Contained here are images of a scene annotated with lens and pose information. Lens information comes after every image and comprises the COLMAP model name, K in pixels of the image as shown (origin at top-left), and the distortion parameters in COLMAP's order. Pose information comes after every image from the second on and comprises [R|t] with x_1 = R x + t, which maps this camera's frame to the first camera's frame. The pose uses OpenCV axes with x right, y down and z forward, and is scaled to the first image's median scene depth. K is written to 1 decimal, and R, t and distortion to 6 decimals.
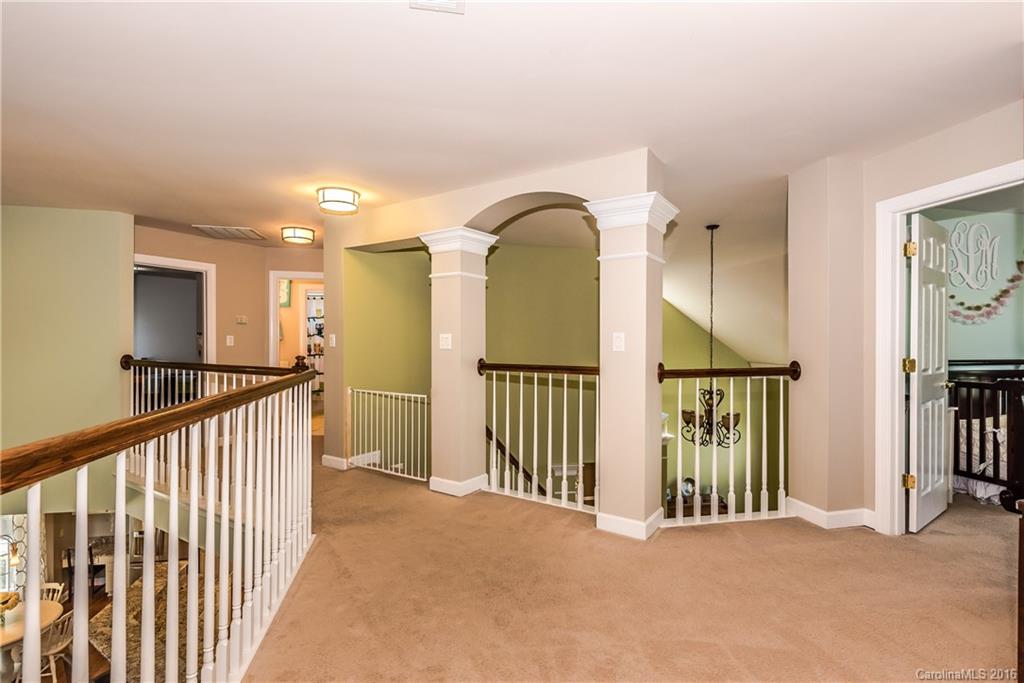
lens RADIAL K [[487.2, 0, 511.2], [0, 487.2, 343.5], [0, 0, 1]] dist [0.001331, -0.000939]
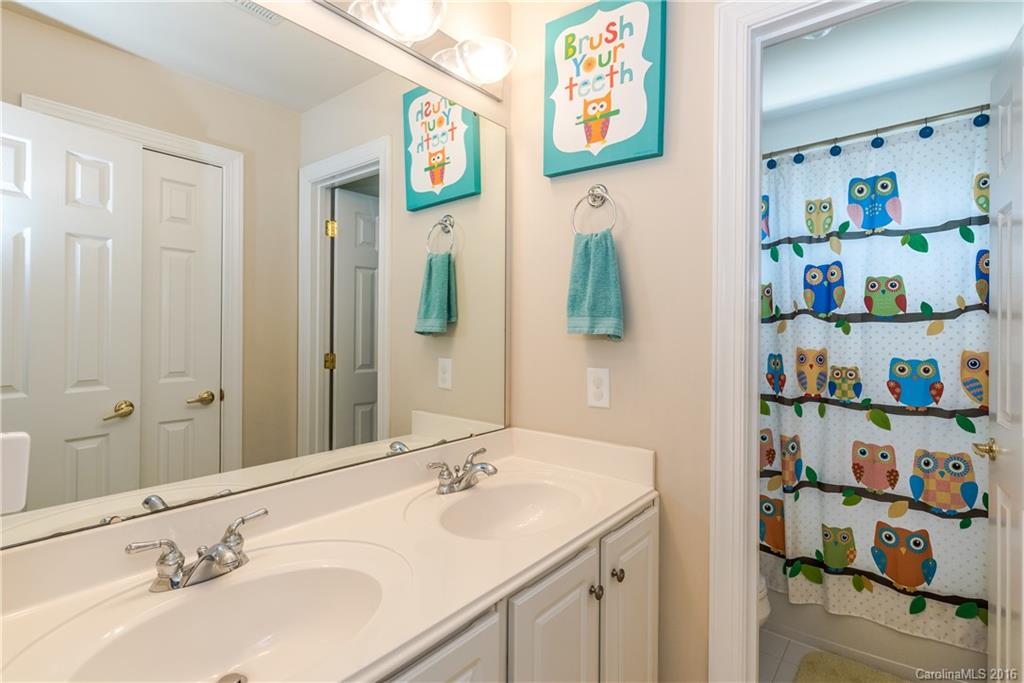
lens RADIAL K [[487.2, 0, 511.9], [0, 487.2, 337.3], [0, 0, 1]] dist [0.001331, -0.000939]
pose [[0.634726, -0.003825, -0.772728, -0.310857], [0.005376, 0.999985, -0.000535, -0.008180], [0.772718, -0.003815, 0.634738, 0.746102]]
